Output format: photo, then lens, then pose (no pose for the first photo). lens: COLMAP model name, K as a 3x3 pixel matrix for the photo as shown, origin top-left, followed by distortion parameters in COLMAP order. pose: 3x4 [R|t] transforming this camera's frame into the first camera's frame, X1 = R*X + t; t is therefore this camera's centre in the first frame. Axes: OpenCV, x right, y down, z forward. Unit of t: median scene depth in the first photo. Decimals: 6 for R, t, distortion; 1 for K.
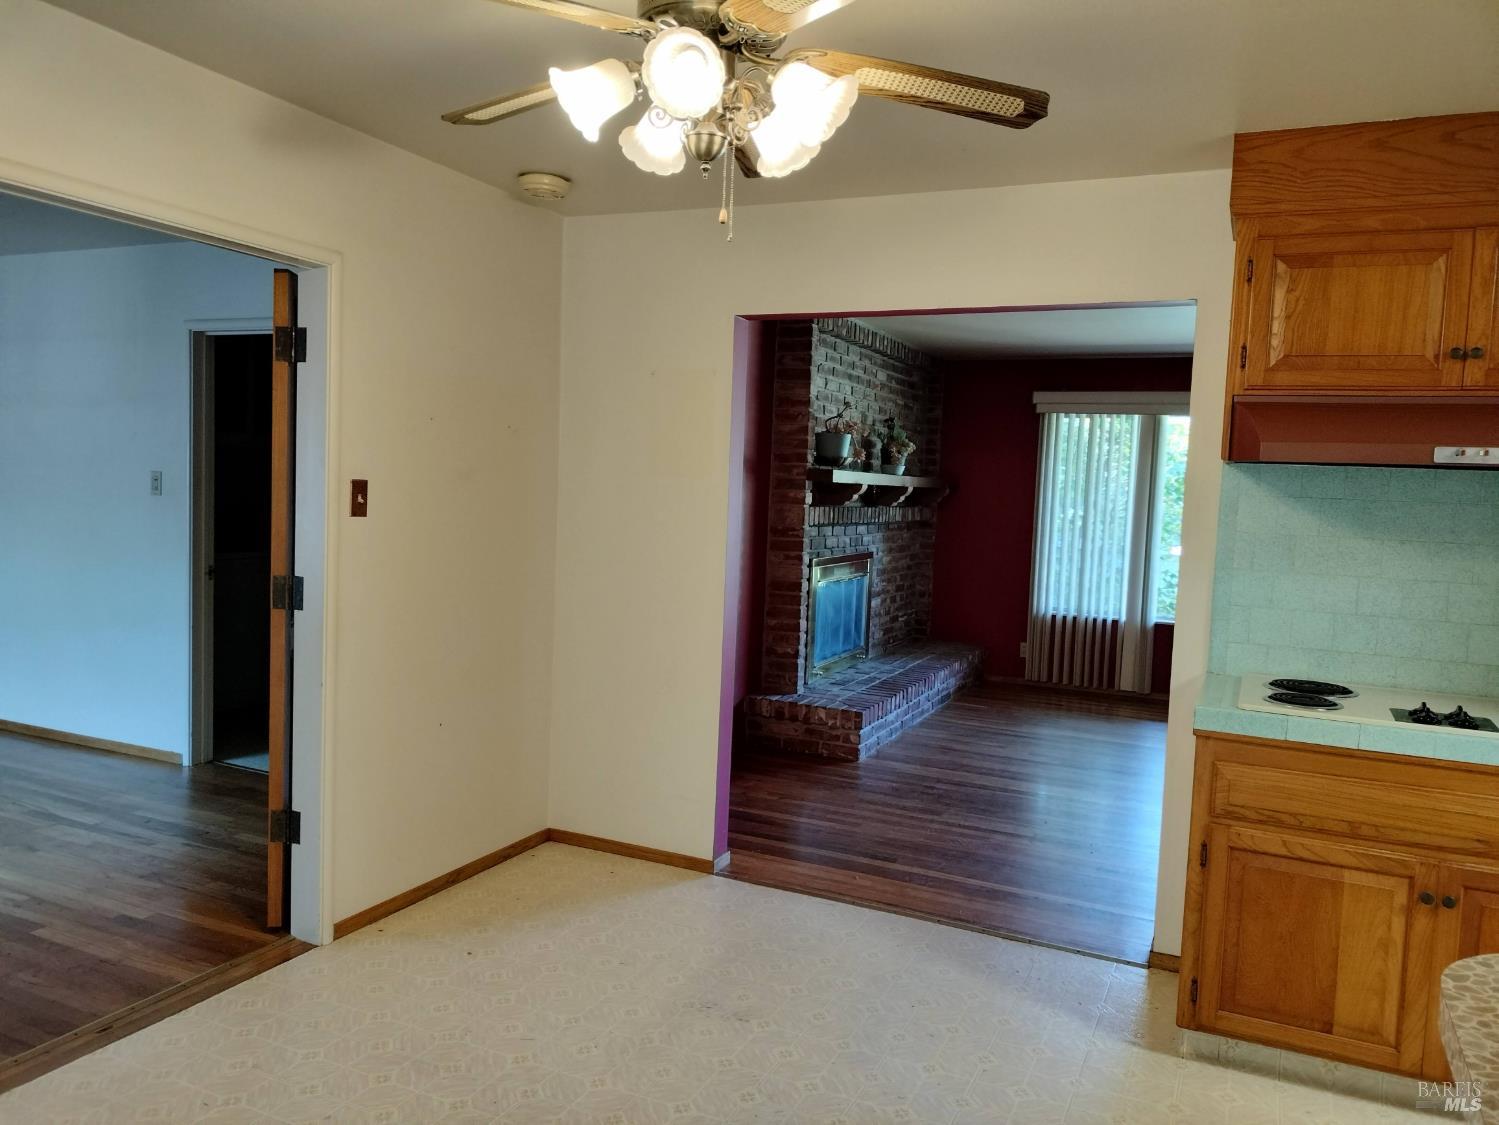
lens RADIAL K [[1094.2, 0, 744.2], [0, 1094.2, 565.7], [0, 0, 1]] dist [0.040882, -0.044930]
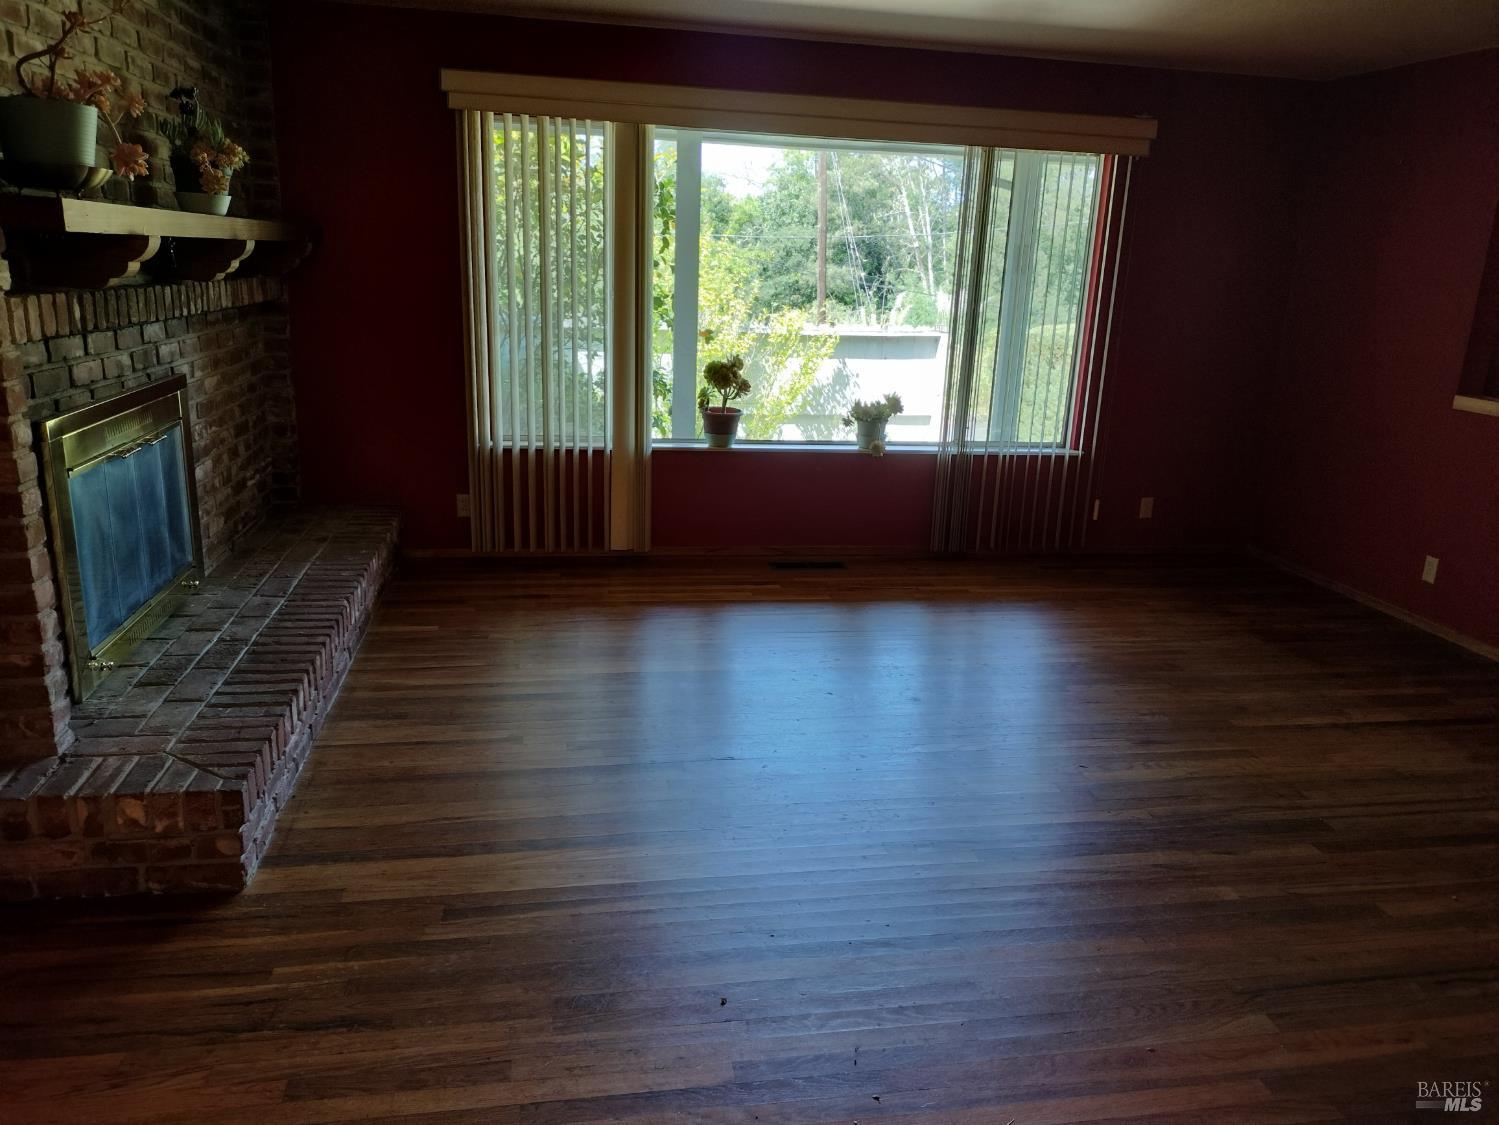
lens RADIAL K [[1094.2, 0, 749.3], [0, 1094.2, 562.2], [0, 0, 1]] dist [0.040882, -0.044930]
pose [[0.817450, -0.160142, 0.553290, 0.036806], [0.035993, 0.972898, 0.228414, -0.036052], [-0.574873, -0.166803, 0.801060, 0.444577]]
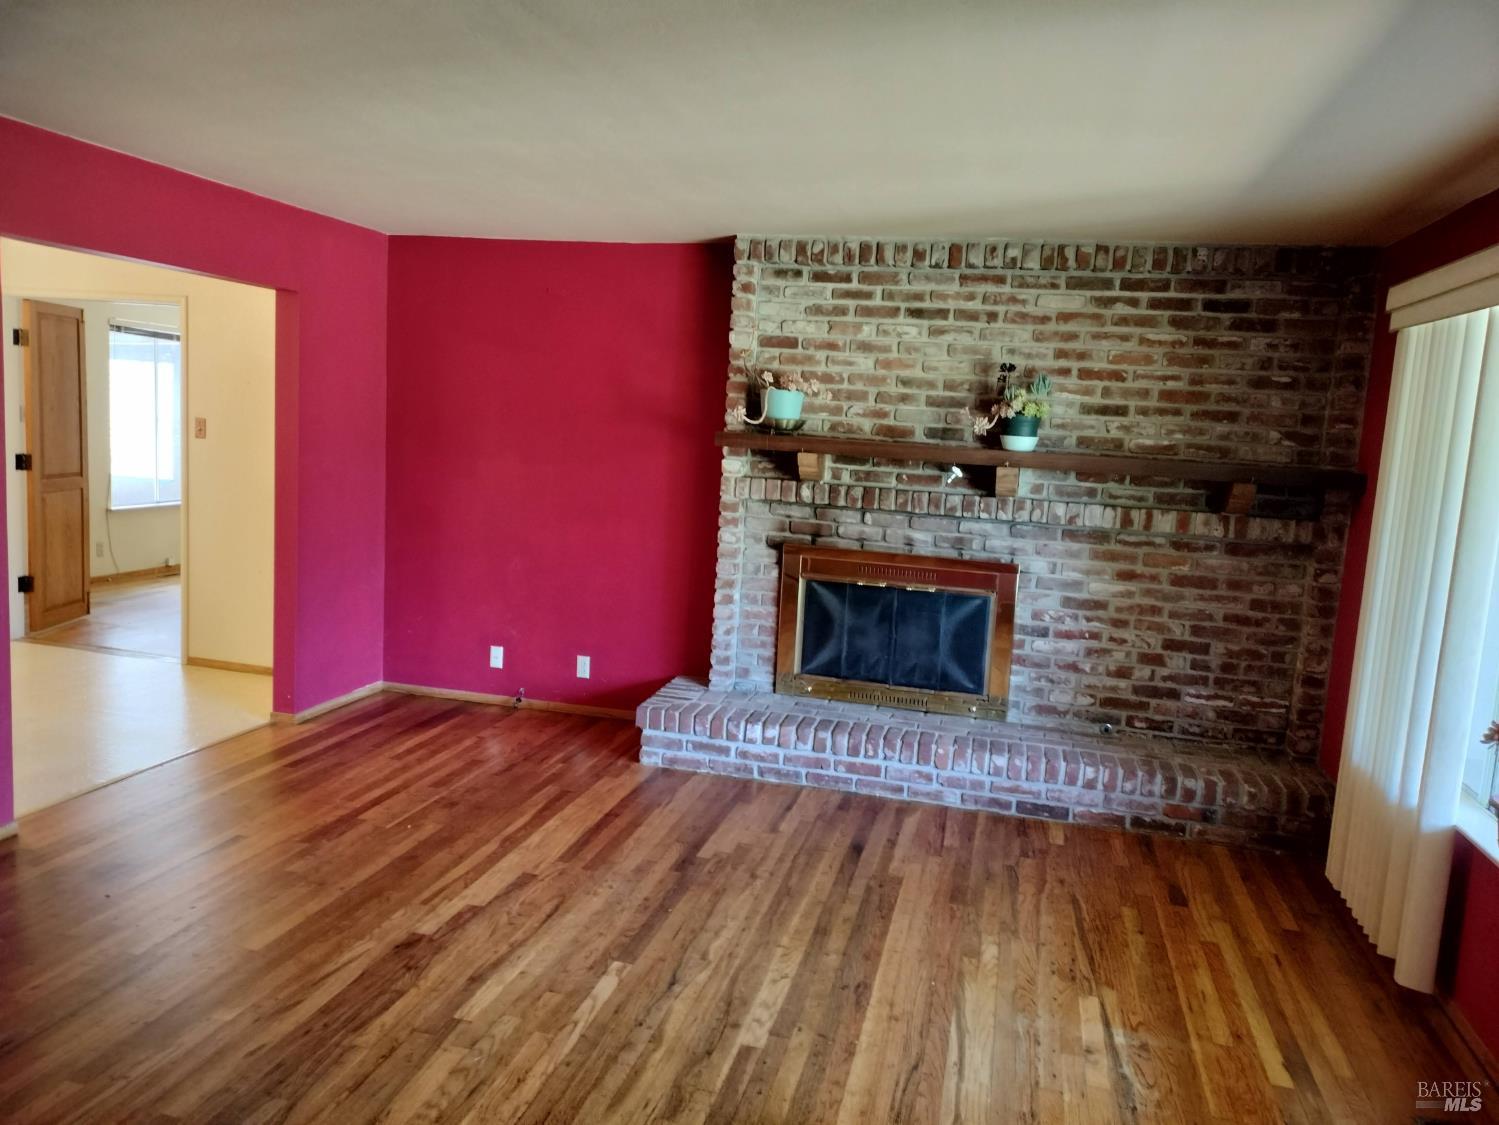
lens RADIAL K [[1094.2, 0, 755.1], [0, 1094.2, 559.7], [0, 0, 1]] dist [0.040882, -0.044930]
pose [[0.206505, 0.094584, -0.973863, 0.772386], [-0.129398, 0.989214, 0.068636, -0.042481], [0.969851, 0.111842, 0.216517, 0.717634]]
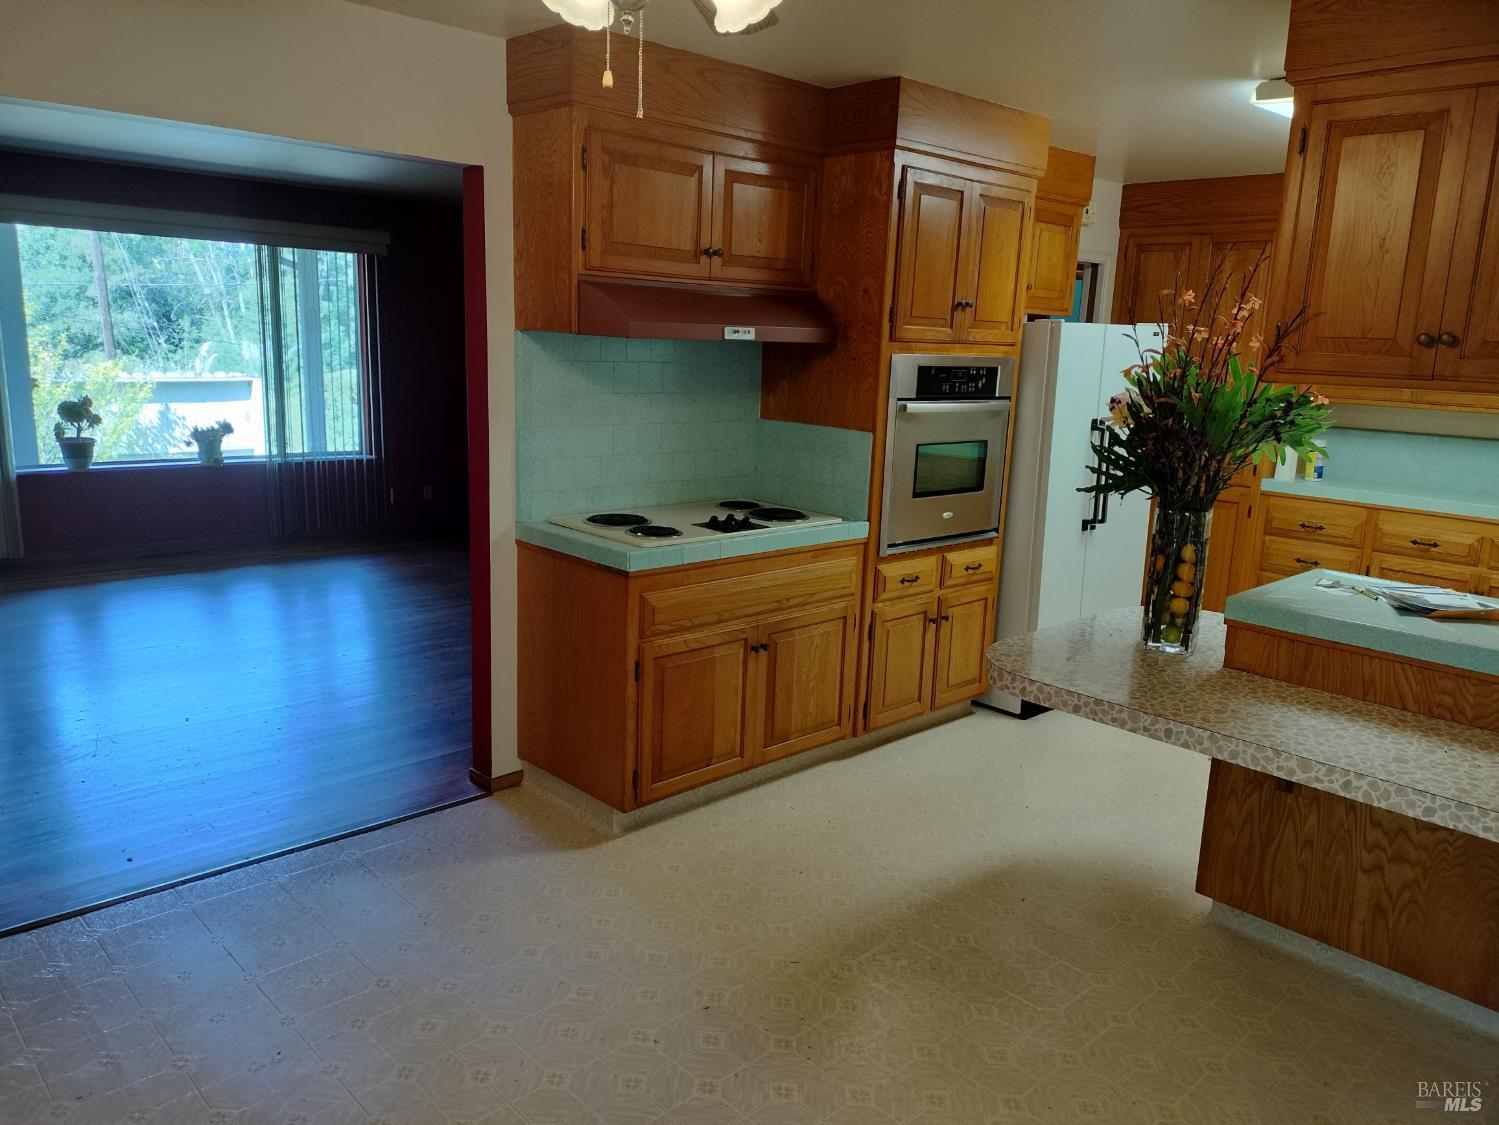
lens RADIAL K [[1094.2, 0, 757.3], [0, 1094.2, 567.9], [0, 0, 1]] dist [0.040882, -0.044930]
pose [[0.351783, -0.219523, 0.909977, -0.238222], [0.043233, 0.974886, 0.218468, -0.041631], [-0.935083, -0.037512, 0.352439, 0.177914]]
